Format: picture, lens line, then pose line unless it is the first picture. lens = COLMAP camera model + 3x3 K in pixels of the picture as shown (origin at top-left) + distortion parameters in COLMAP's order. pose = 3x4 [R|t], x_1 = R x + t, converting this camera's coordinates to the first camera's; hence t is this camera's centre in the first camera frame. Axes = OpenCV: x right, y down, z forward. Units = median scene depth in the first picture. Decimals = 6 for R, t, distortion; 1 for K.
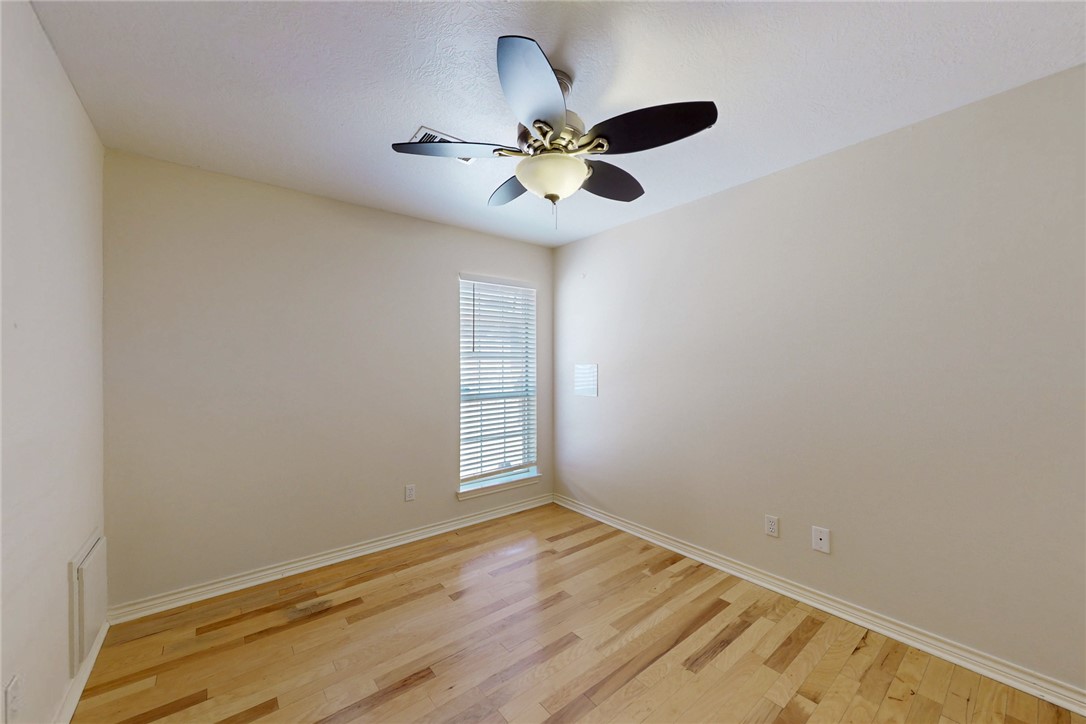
lens RADIAL K [[407.8, 0, 543.0], [0, 407.8, 362.5], [0, 0, 1]] dist [-0.000002, 0.000001]
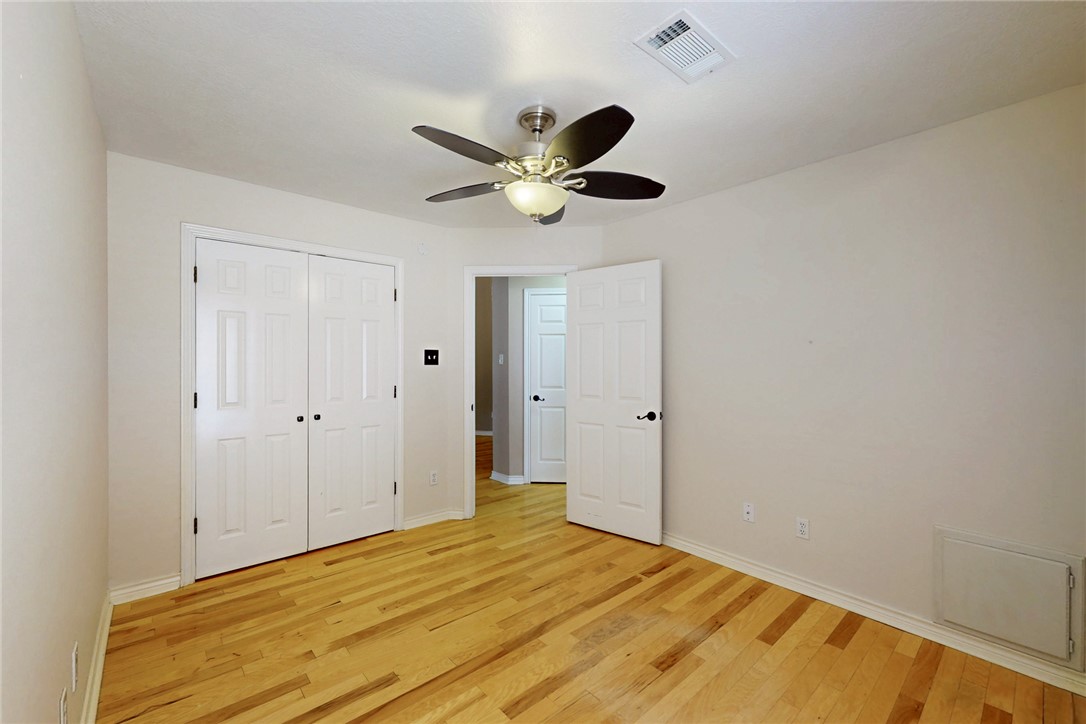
lens RADIAL K [[446.5, 0, 545.6], [0, 446.5, 364.2], [0, 0, 1]] dist [0.000103, 0.000015]
pose [[-0.998775, 0.001376, -0.049465, 0.054747], [0.001316, 0.999998, 0.001236, 0.010429], [0.049466, 0.001169, -0.998775, 2.113359]]
